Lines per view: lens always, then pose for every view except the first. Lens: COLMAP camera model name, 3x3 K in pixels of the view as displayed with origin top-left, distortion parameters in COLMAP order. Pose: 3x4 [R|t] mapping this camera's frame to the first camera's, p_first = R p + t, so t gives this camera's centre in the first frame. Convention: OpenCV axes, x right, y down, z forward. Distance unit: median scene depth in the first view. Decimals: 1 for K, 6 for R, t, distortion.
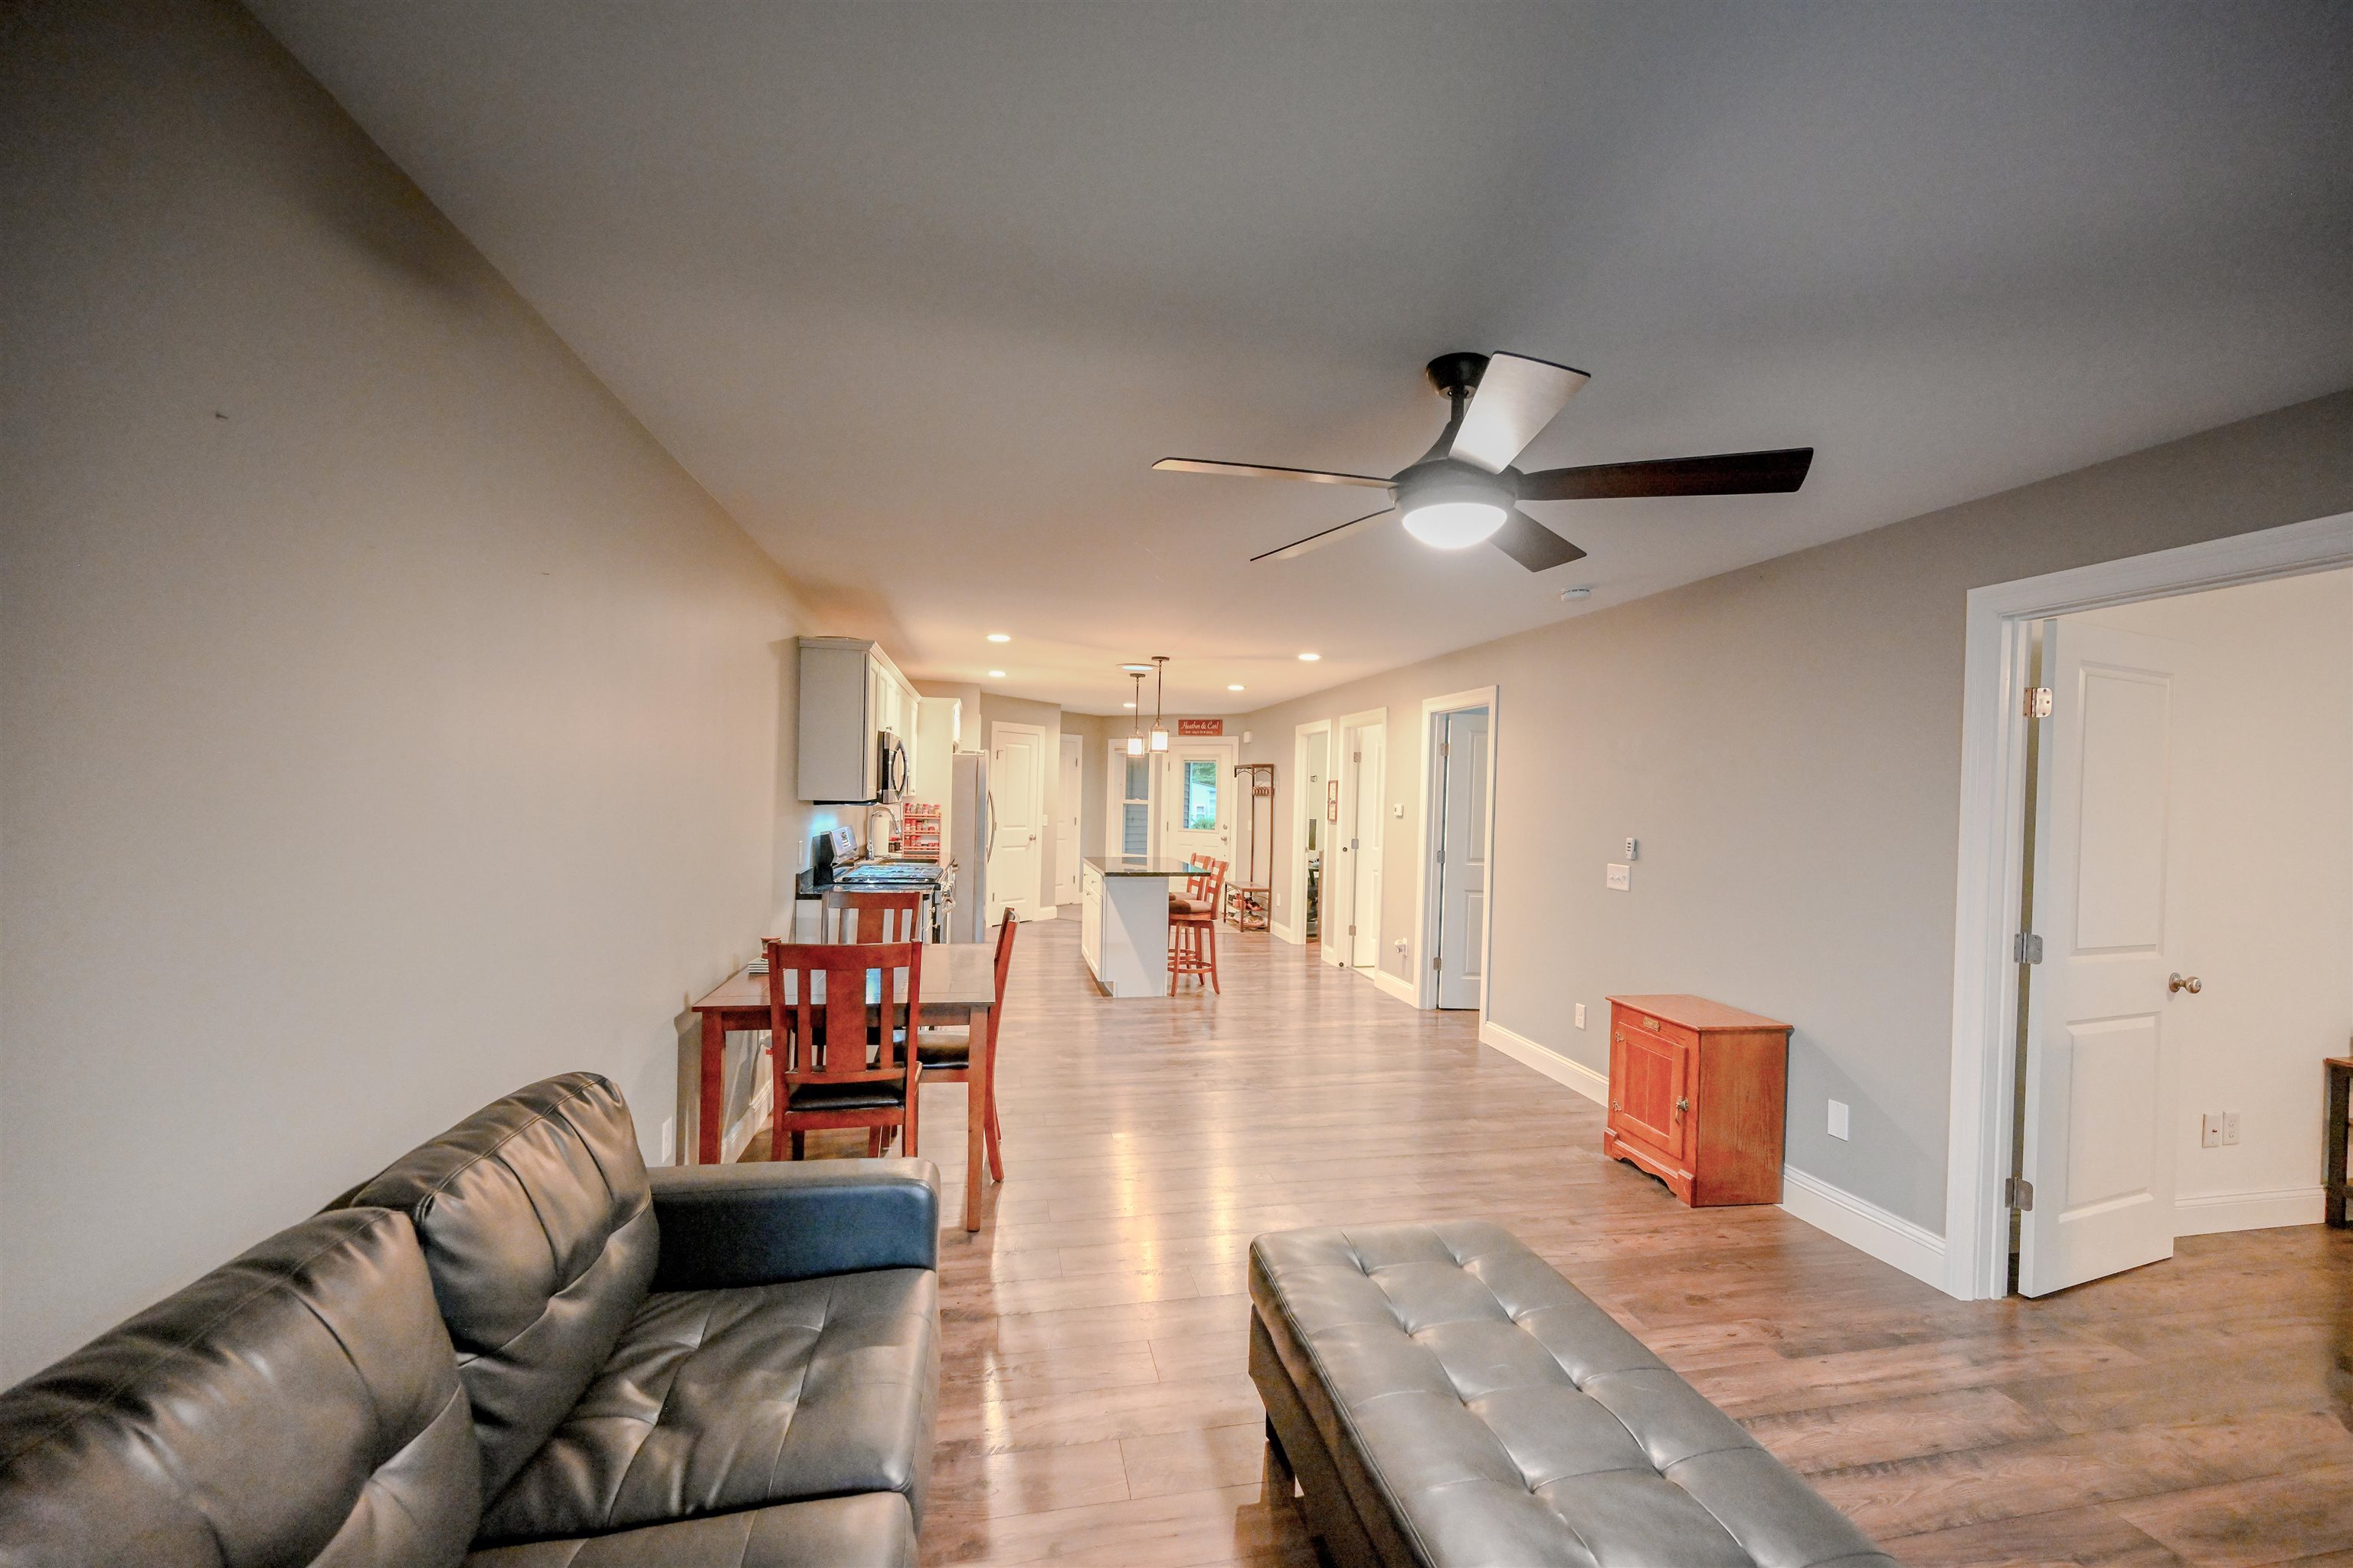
lens RADIAL K [[976.7, 0, 1212.2], [0, 976.7, 796.4], [0, 0, 1]] dist [0.000176, -0.000011]
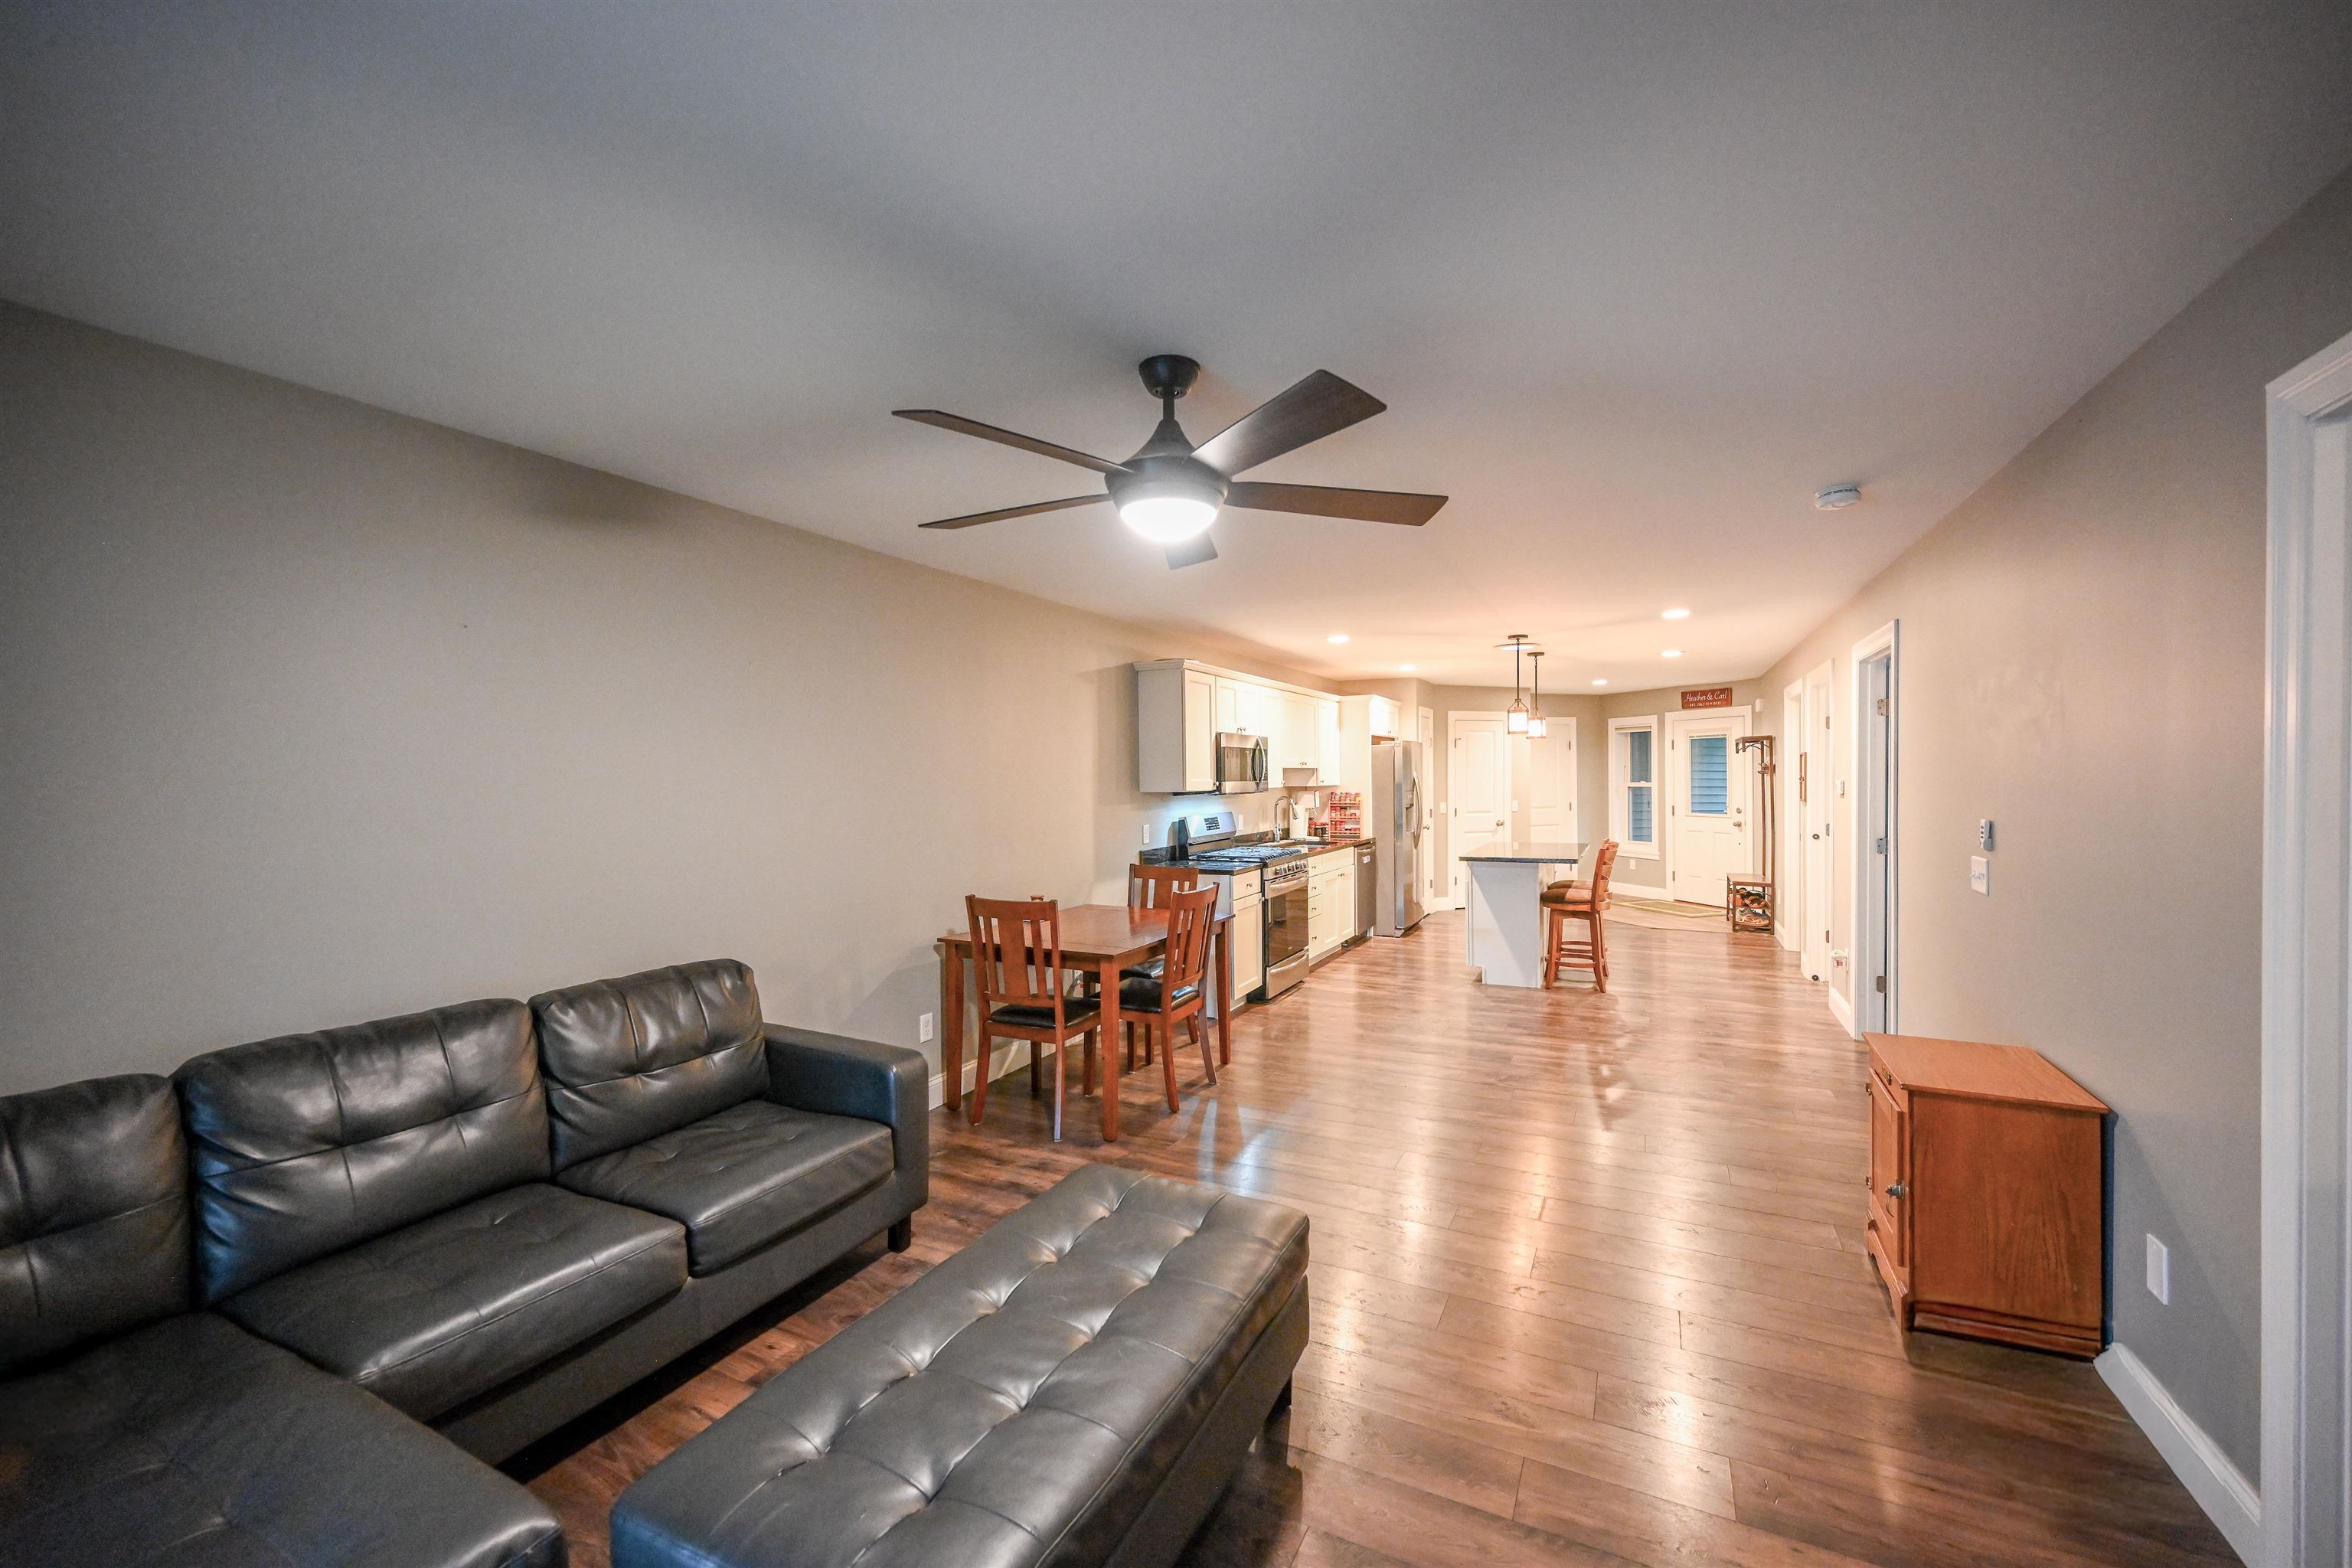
lens RADIAL K [[943.0, 0, 1190.3], [0, 943.0, 786.3], [0, 0, 1]] dist [0.001087, 0.000398]
pose [[0.771580, -0.026360, -0.635586, 0.278608], [0.027003, 0.999598, -0.008676, 0.006060], [0.635559, -0.010468, 0.771981, 0.071496]]
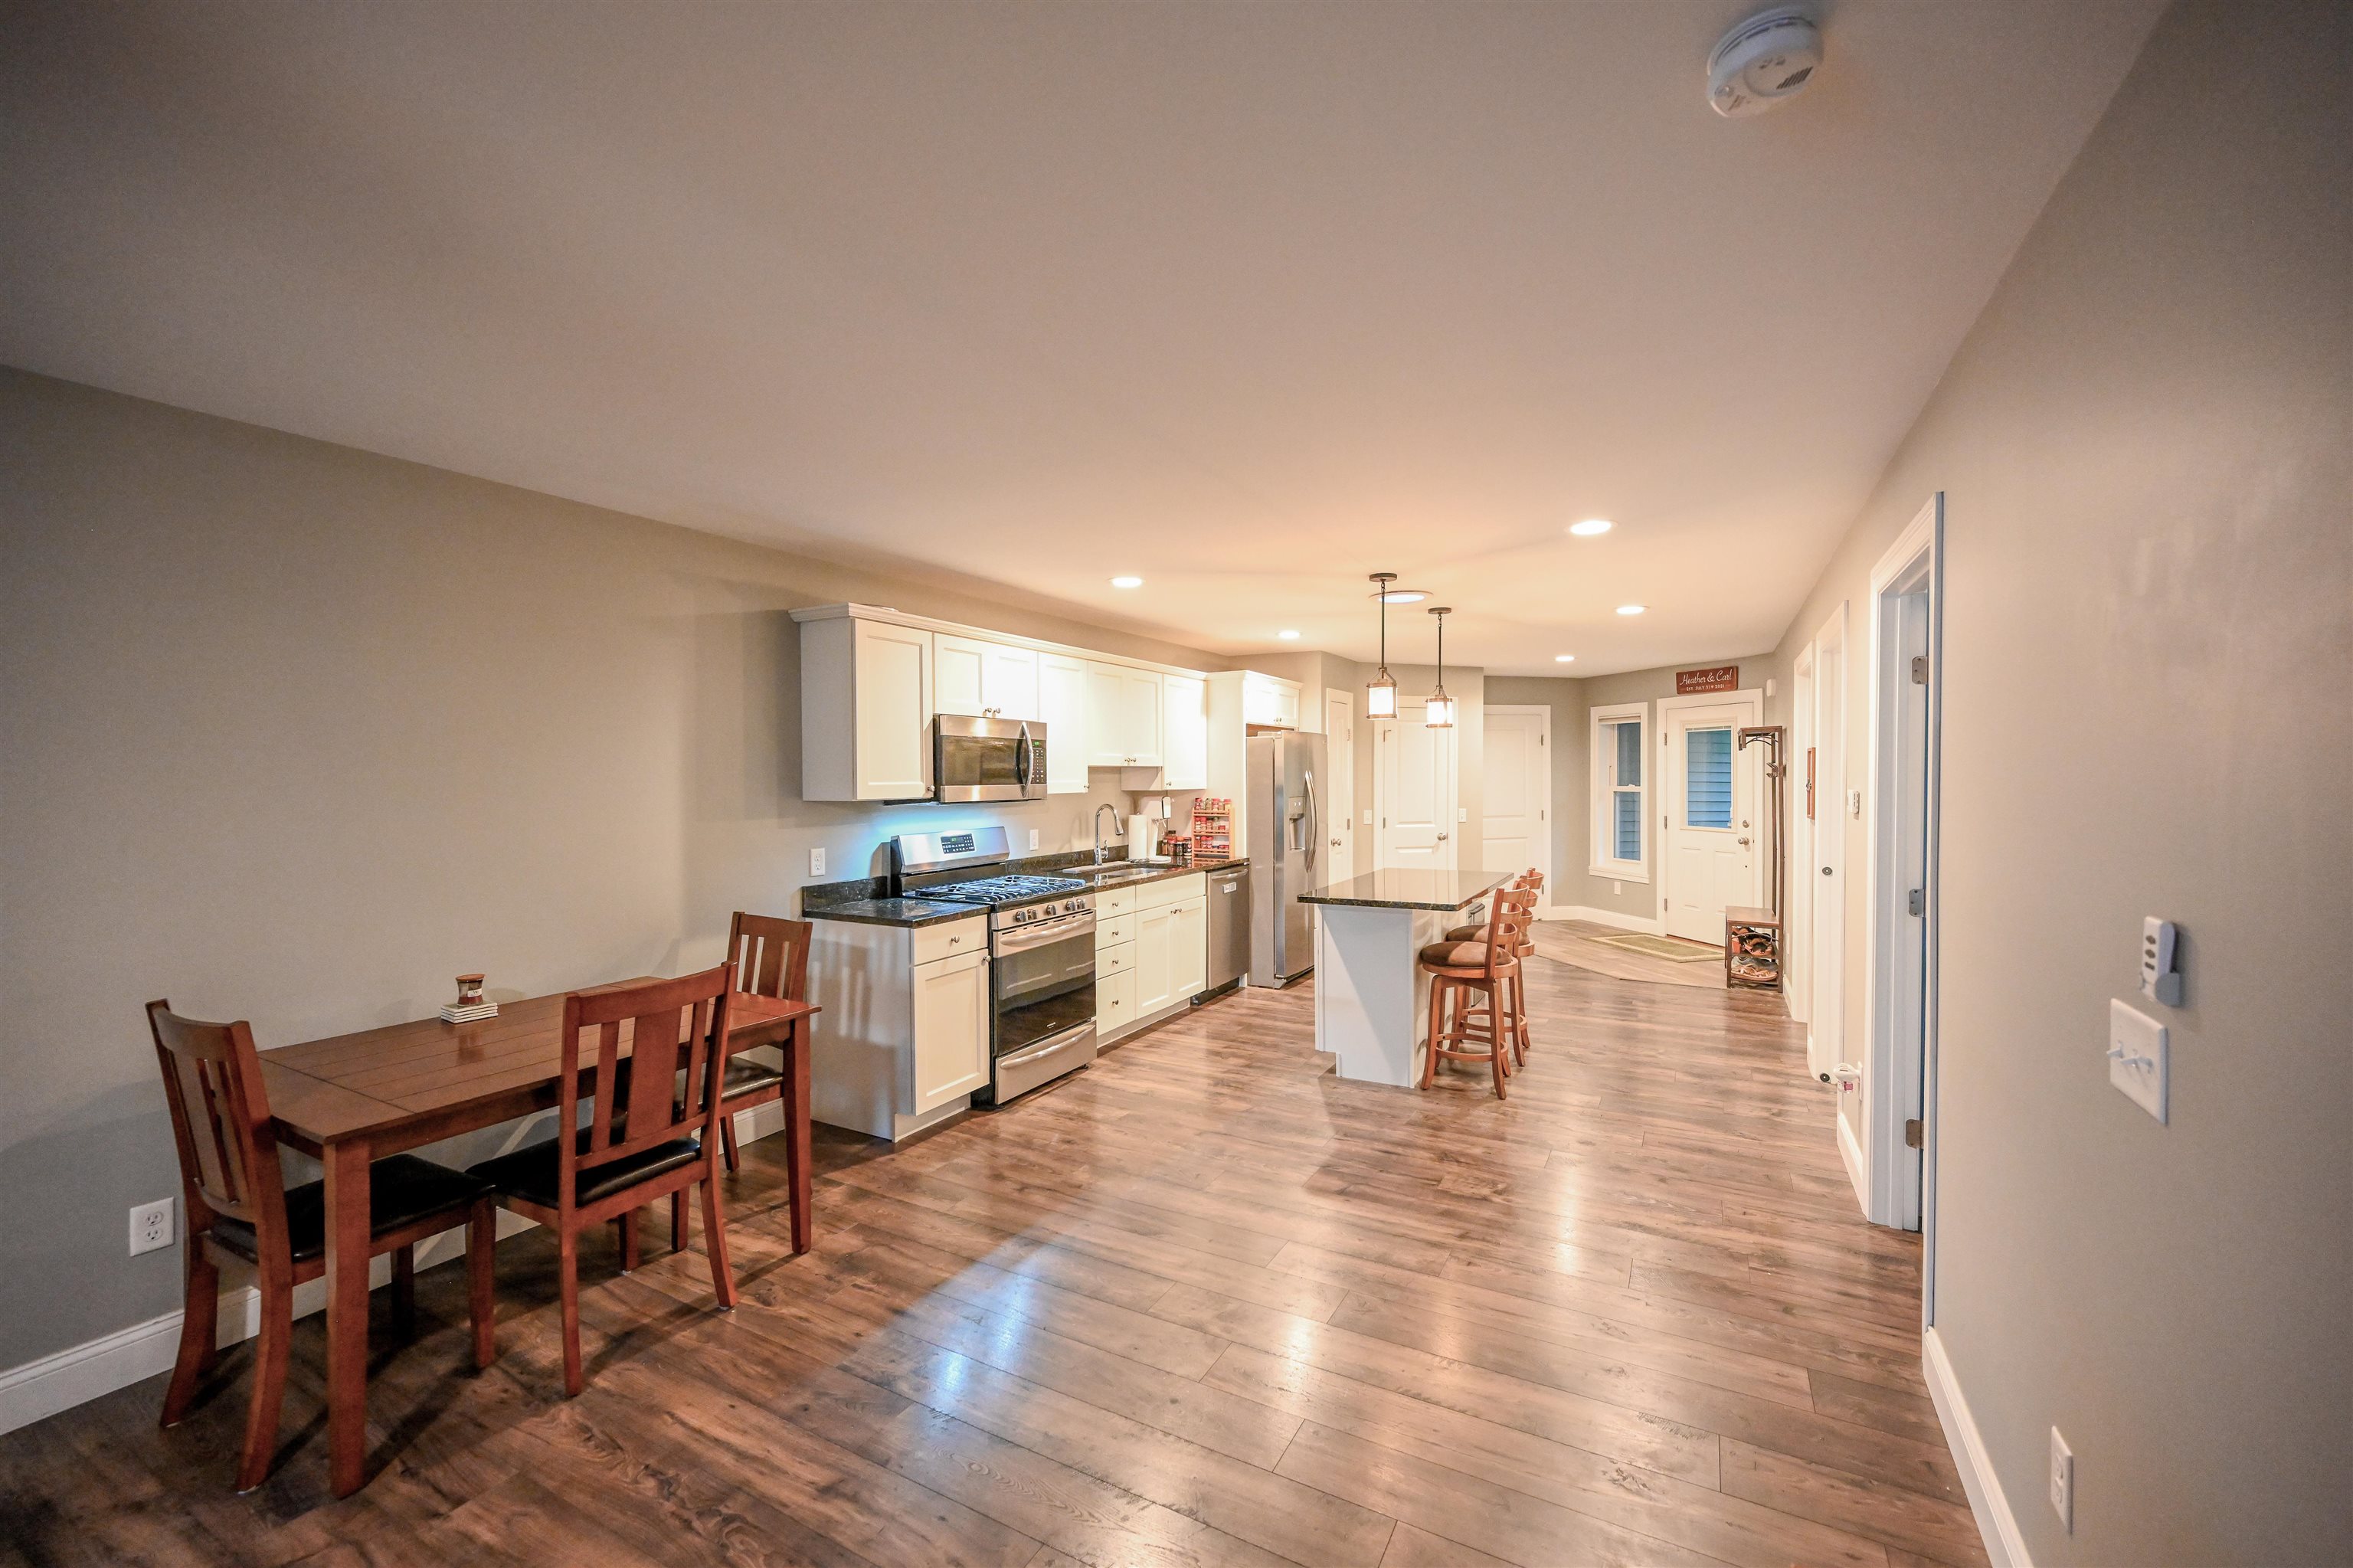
lens RADIAL K [[943.5, 0, 1196.2], [0, 943.5, 787.3], [0, 0, 1]] dist [0.001087, 0.000398]
pose [[0.745866, -0.018816, -0.665831, 0.269143], [0.020475, 0.999776, -0.005317, 0.002528], [0.665782, -0.009667, 0.746084, 0.426209]]
